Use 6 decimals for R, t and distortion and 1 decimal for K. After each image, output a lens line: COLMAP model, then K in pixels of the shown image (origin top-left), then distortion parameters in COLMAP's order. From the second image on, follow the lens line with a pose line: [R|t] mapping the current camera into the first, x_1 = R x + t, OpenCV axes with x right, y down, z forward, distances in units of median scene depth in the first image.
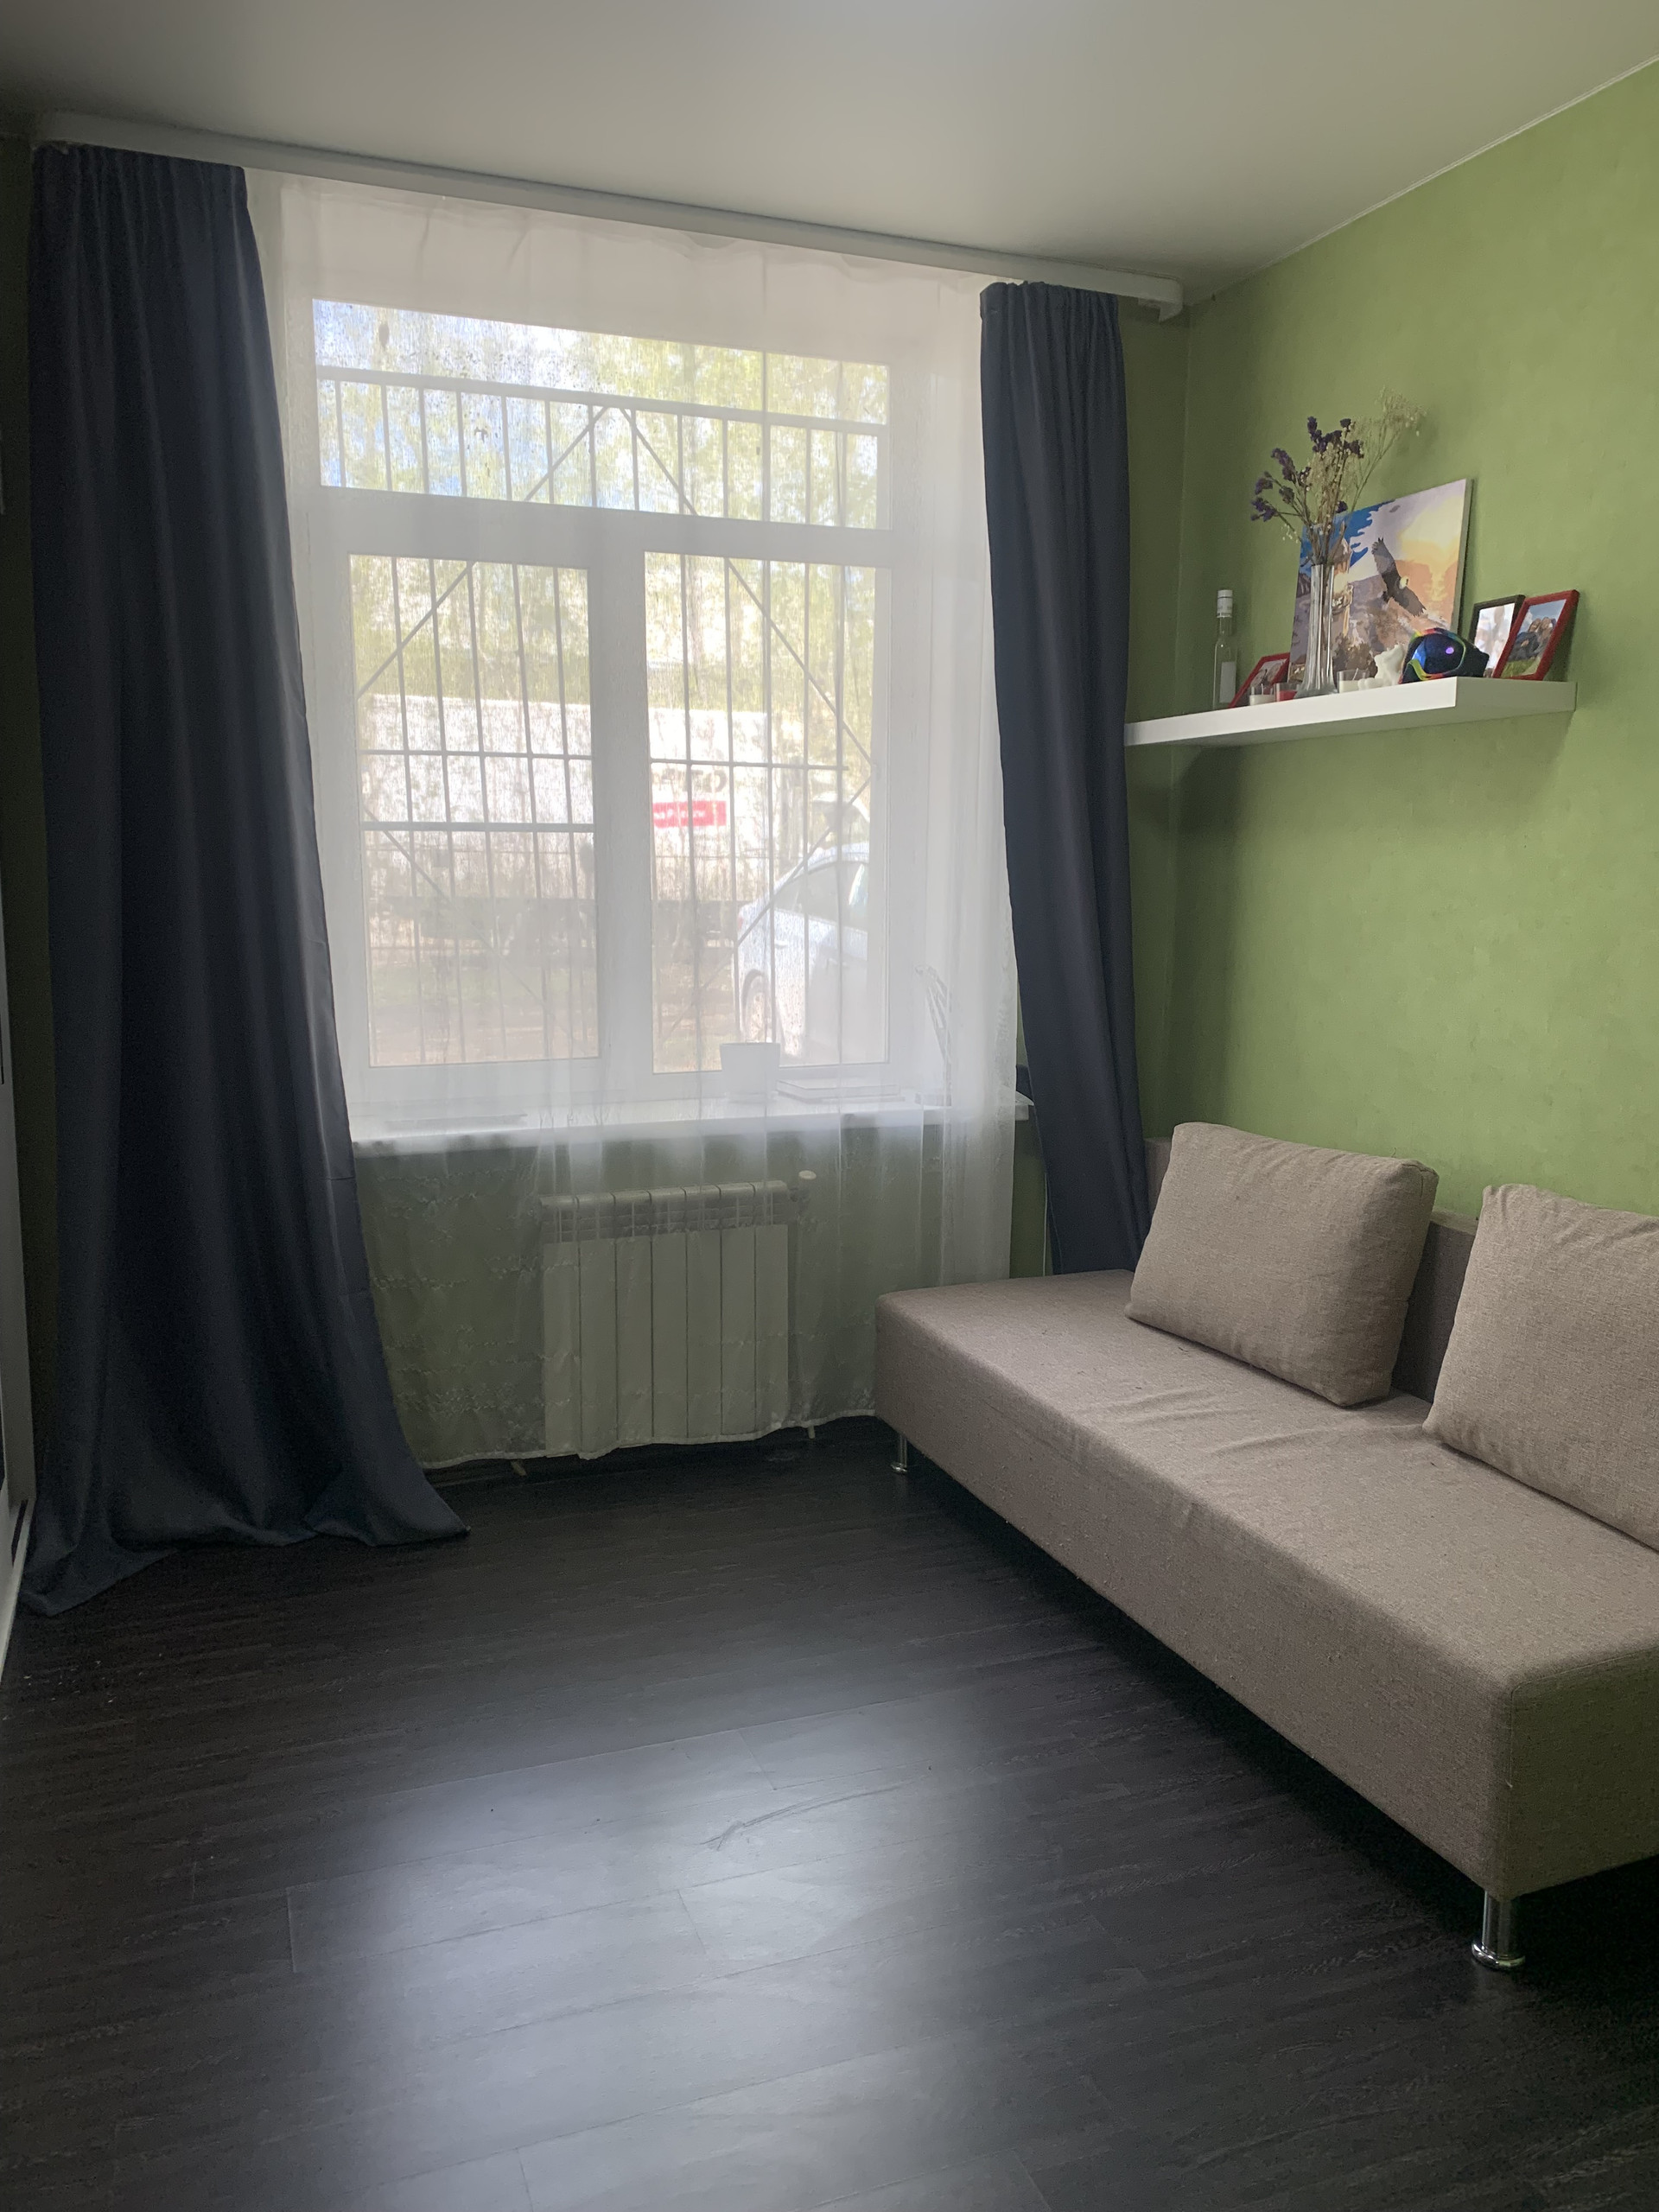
lens RADIAL K [[1682.0, 0, 829.5], [0, 1682.0, 1106.0], [0, 0, 1]] dist [0.024056, -0.037168]
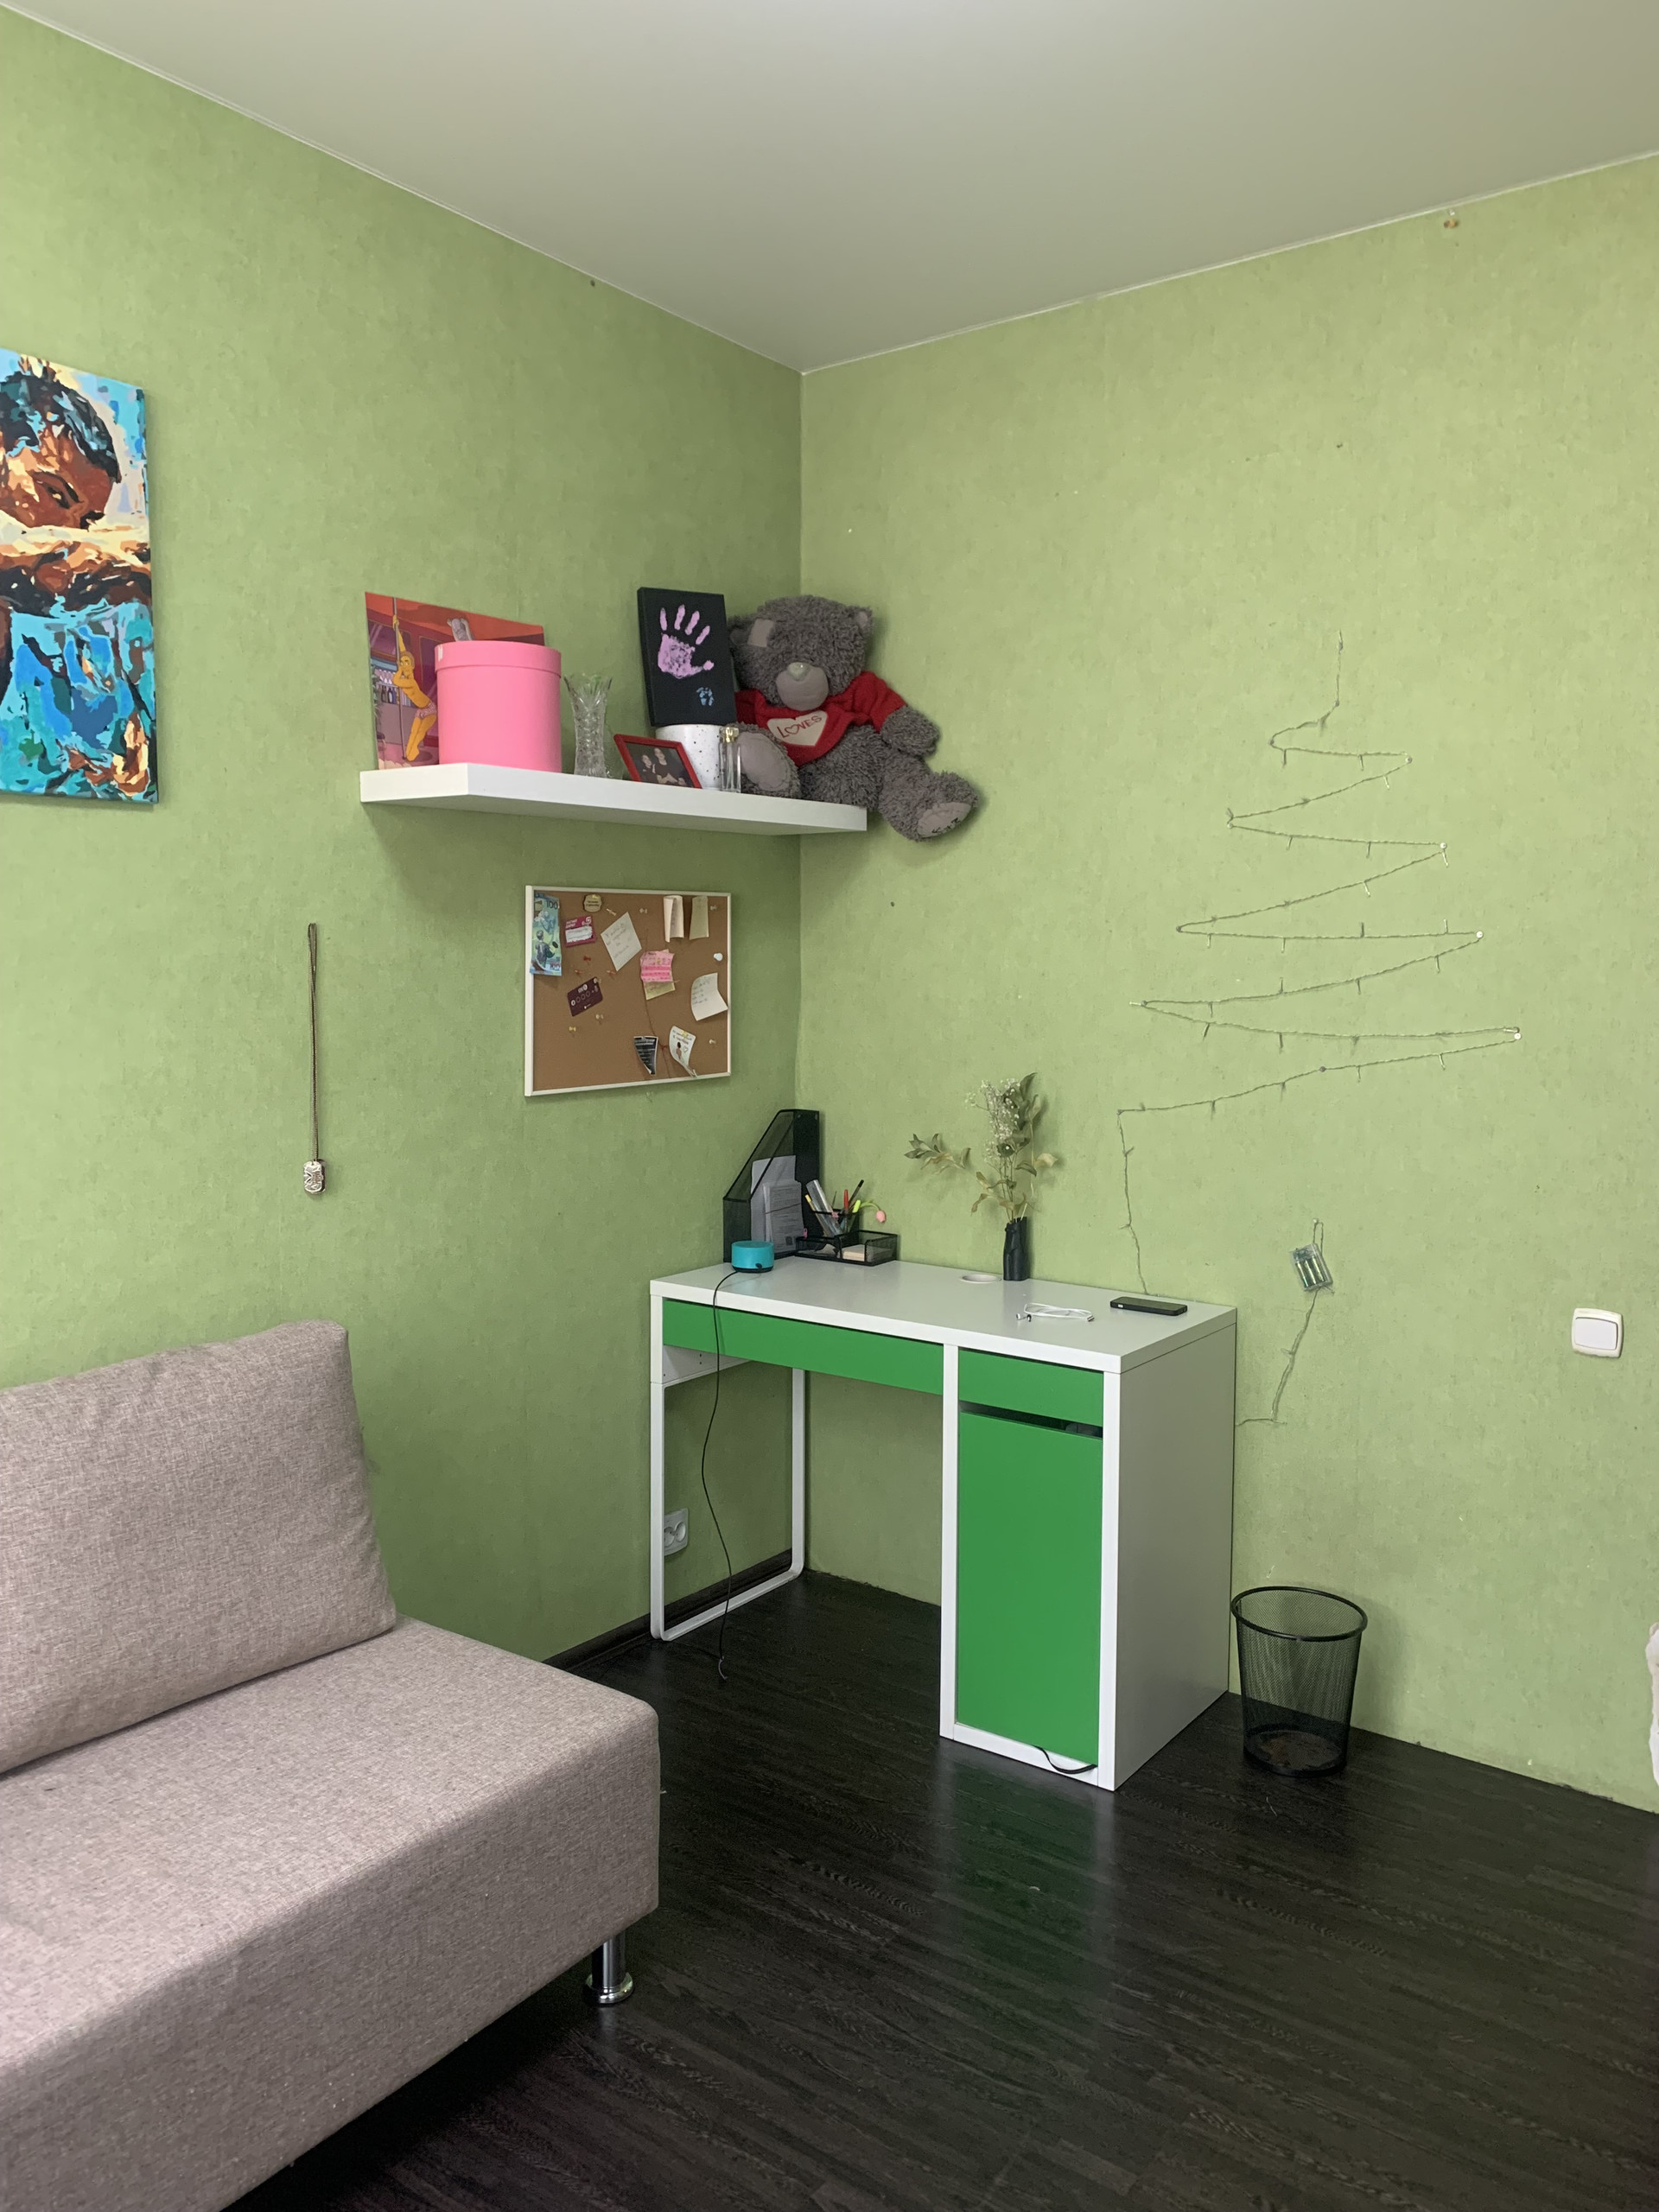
lens RADIAL K [[1684.2, 0, 841.4], [0, 1684.2, 1113.0], [0, 0, 1]] dist [0.008126, -0.011090]
pose [[-0.537188, -0.091281, 0.838509, -0.433084], [0.118513, 0.976096, 0.182184, -0.174164], [-0.835095, 0.197241, -0.513529, 1.096053]]
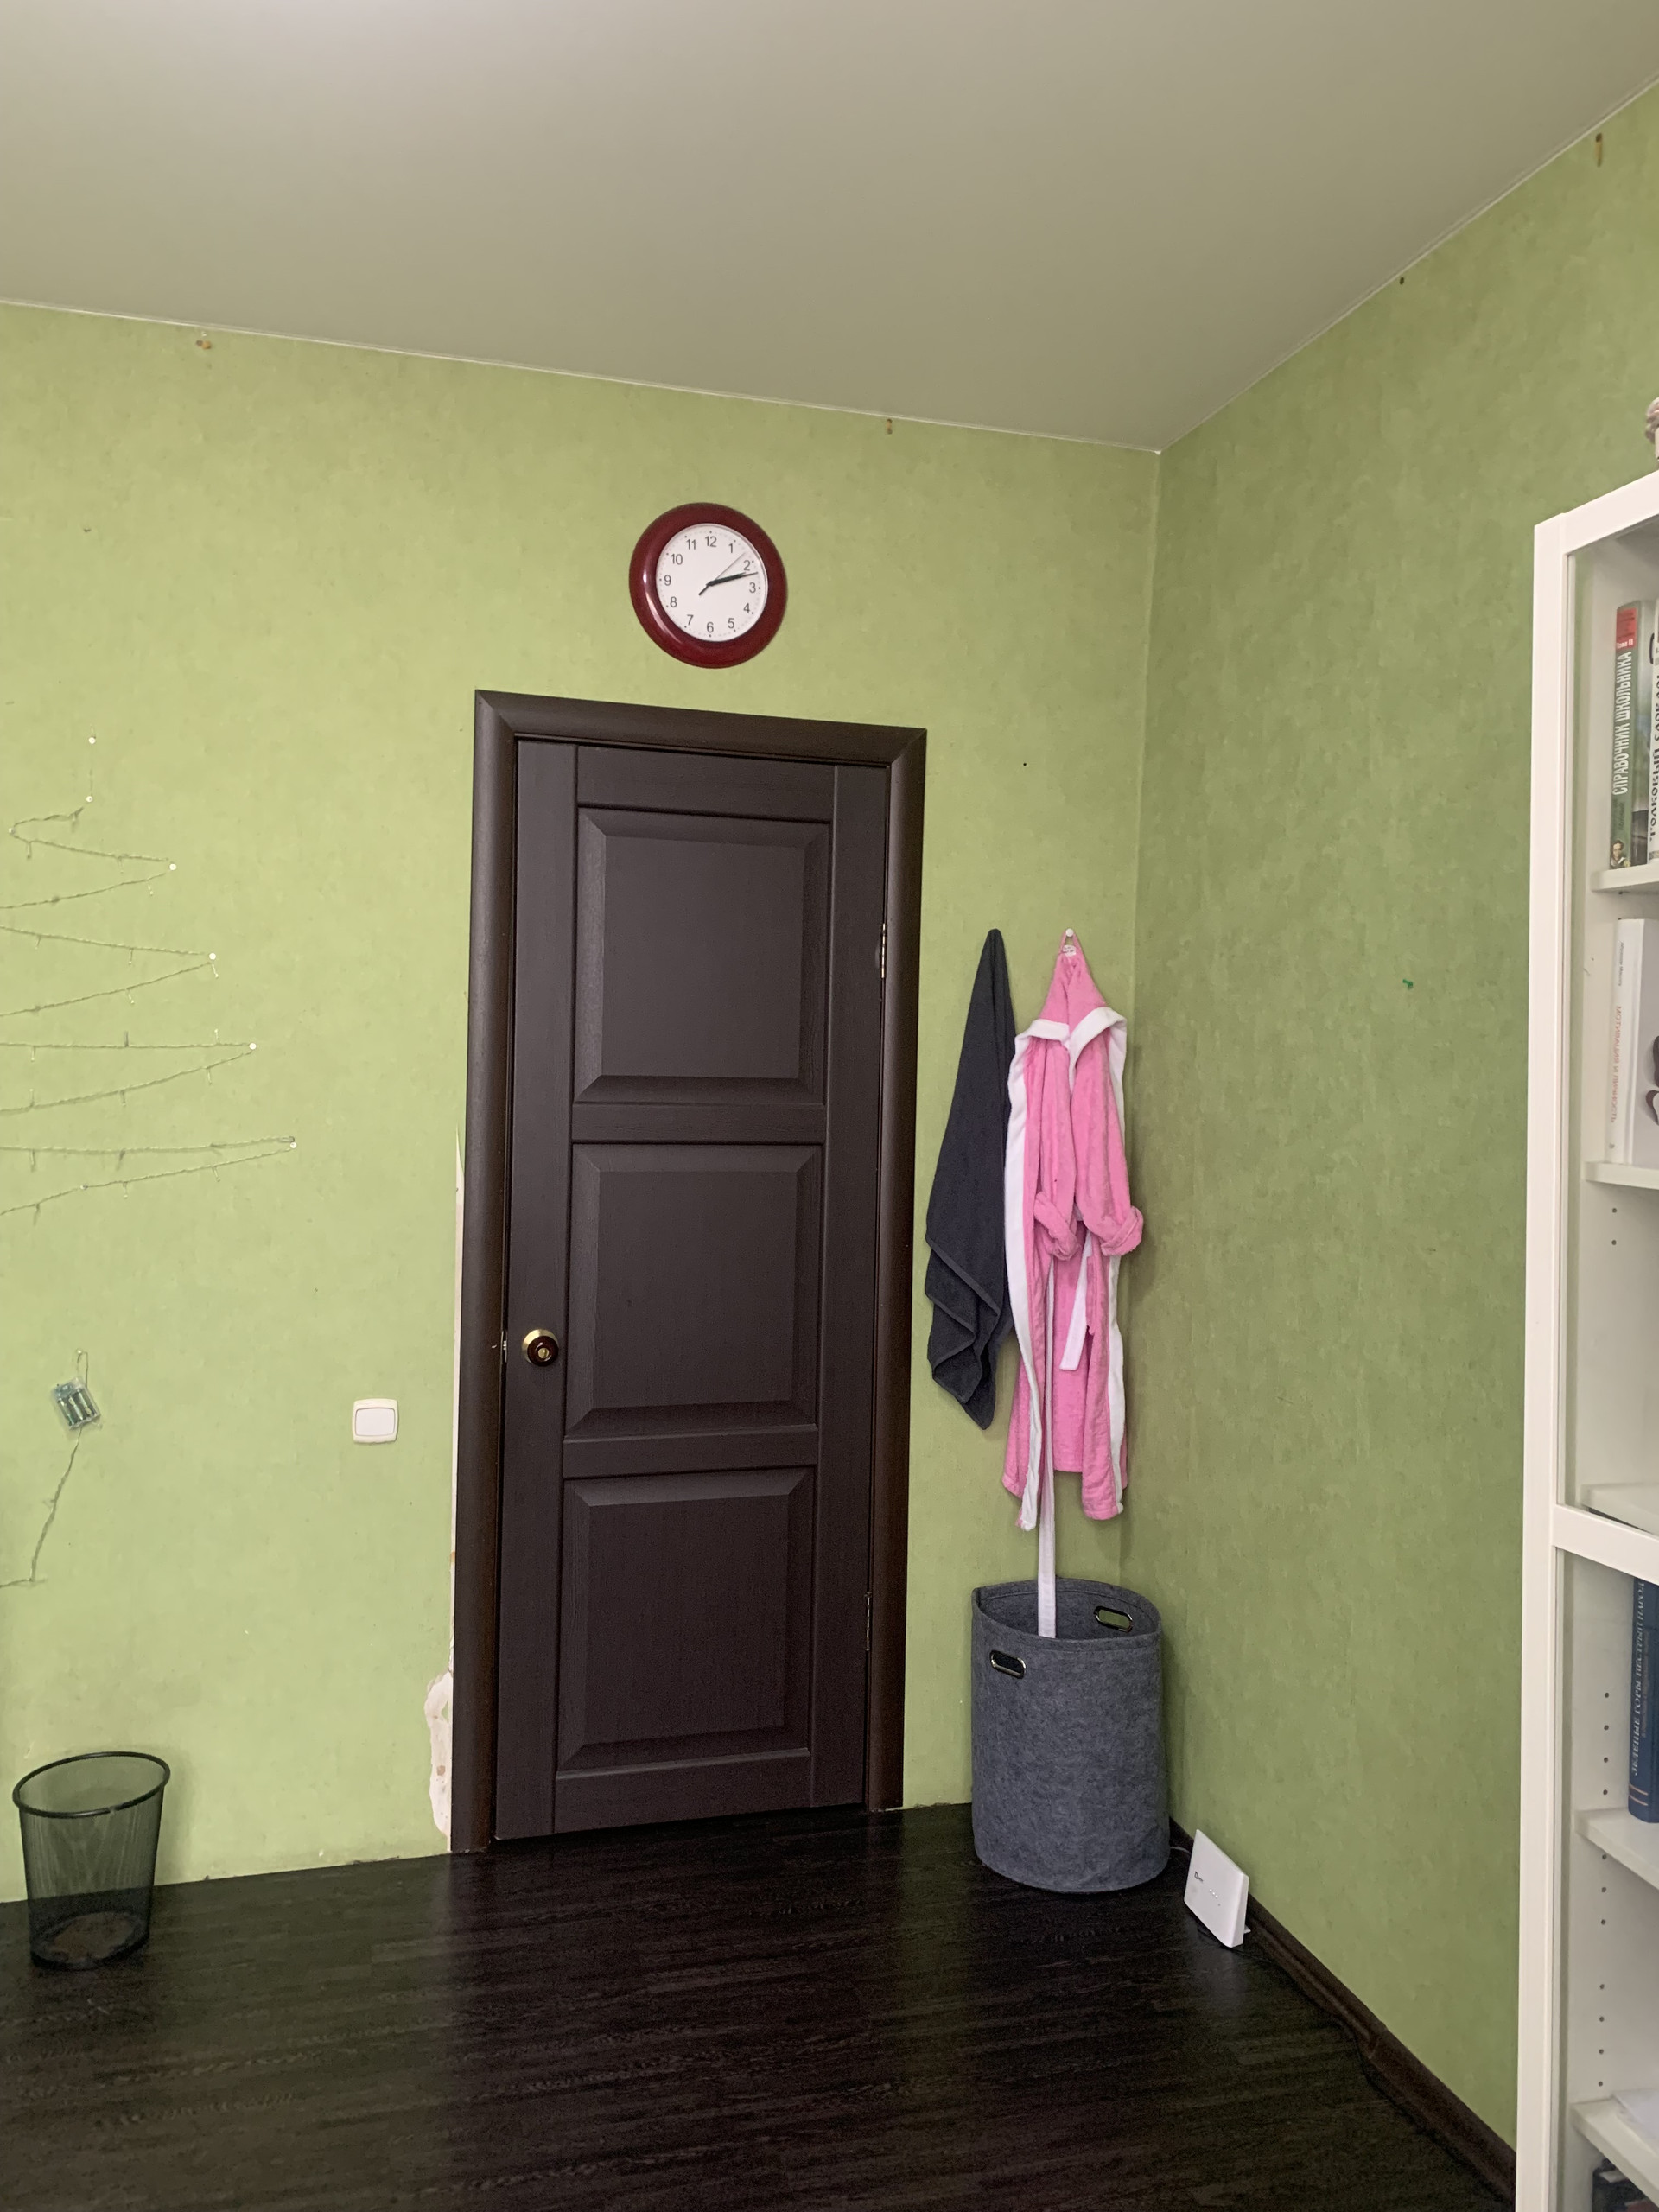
lens RADIAL K [[1659.2, 0, 829.5], [0, 1659.2, 1106.0], [0, 0, 1]] dist [0.071889, -0.103886]
pose [[-0.996922, -0.035075, 0.070114, -0.175053], [-0.021542, 0.982467, 0.185186, -0.214447], [-0.075380, 0.183105, -0.980199, 1.229251]]
